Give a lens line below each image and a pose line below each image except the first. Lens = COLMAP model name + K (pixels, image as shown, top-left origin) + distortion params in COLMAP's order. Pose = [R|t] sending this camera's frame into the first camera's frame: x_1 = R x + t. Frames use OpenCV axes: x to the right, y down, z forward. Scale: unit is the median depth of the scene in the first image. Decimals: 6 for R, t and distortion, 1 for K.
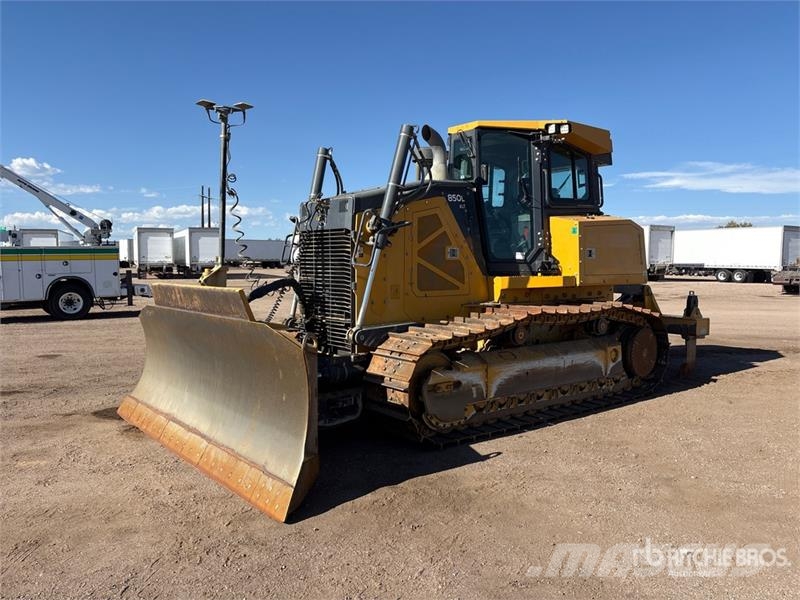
lens RADIAL K [[610.8, 0, 403.8], [0, 610.8, 305.1], [0, 0, 1]] dist [0.056689, -0.072539]
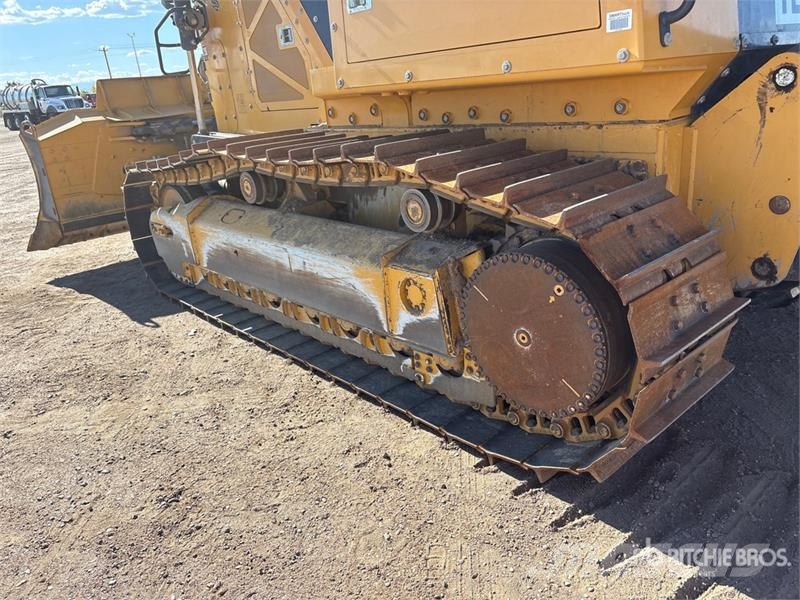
lens RADIAL K [[610.8, 0, 394.9], [0, 610.8, 294.7], [0, 0, 1]] dist [0.056689, -0.072539]
pose [[0.048800, 0.328403, -0.943276, 0.700335], [0.024911, 0.943707, 0.329842, -0.039167], [0.998498, -0.039594, 0.037873, 1.003222]]
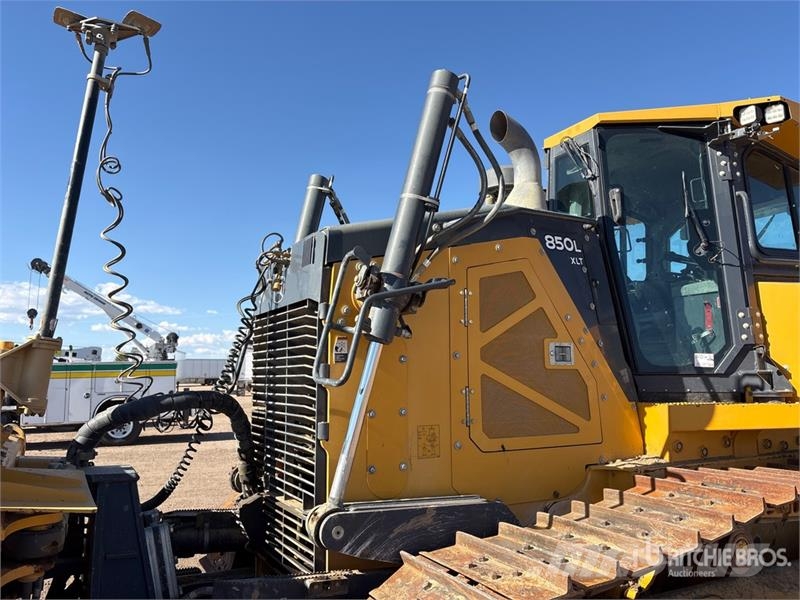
lens RADIAL K [[610.8, 0, 400.3], [0, 610.8, 301.3], [0, 0, 1]] dist [0.056689, -0.072539]
pose [[0.983249, -0.028860, -0.179967, 0.041733], [-0.006124, 0.981596, -0.190869, -0.031755], [0.182163, 0.188774, 0.964977, 0.476516]]
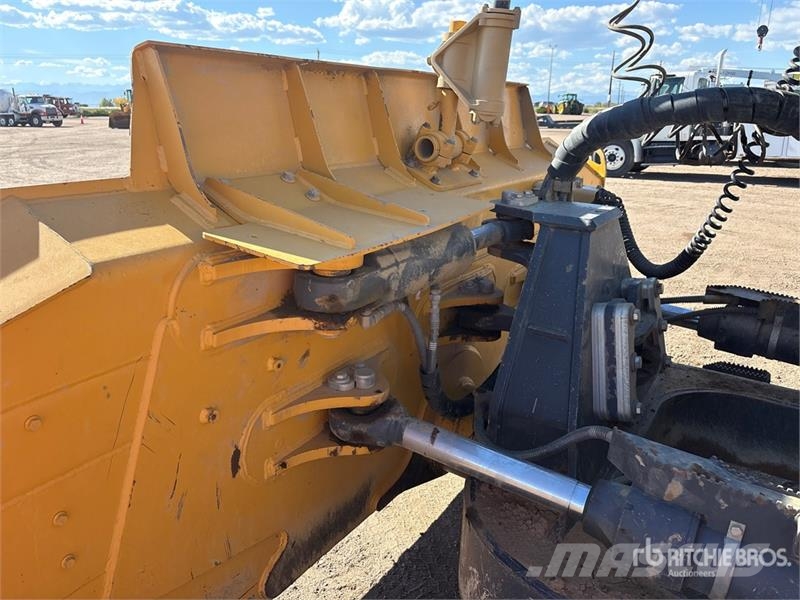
lens RADIAL K [[610.8, 0, 406.1], [0, 610.8, 294.3], [0, 0, 1]] dist [0.056689, -0.072539]
pose [[0.302501, 0.265608, -0.915393, 0.016520], [-0.065183, 0.963905, 0.258144, -0.028860], [0.950917, -0.018421, 0.308896, 0.714124]]
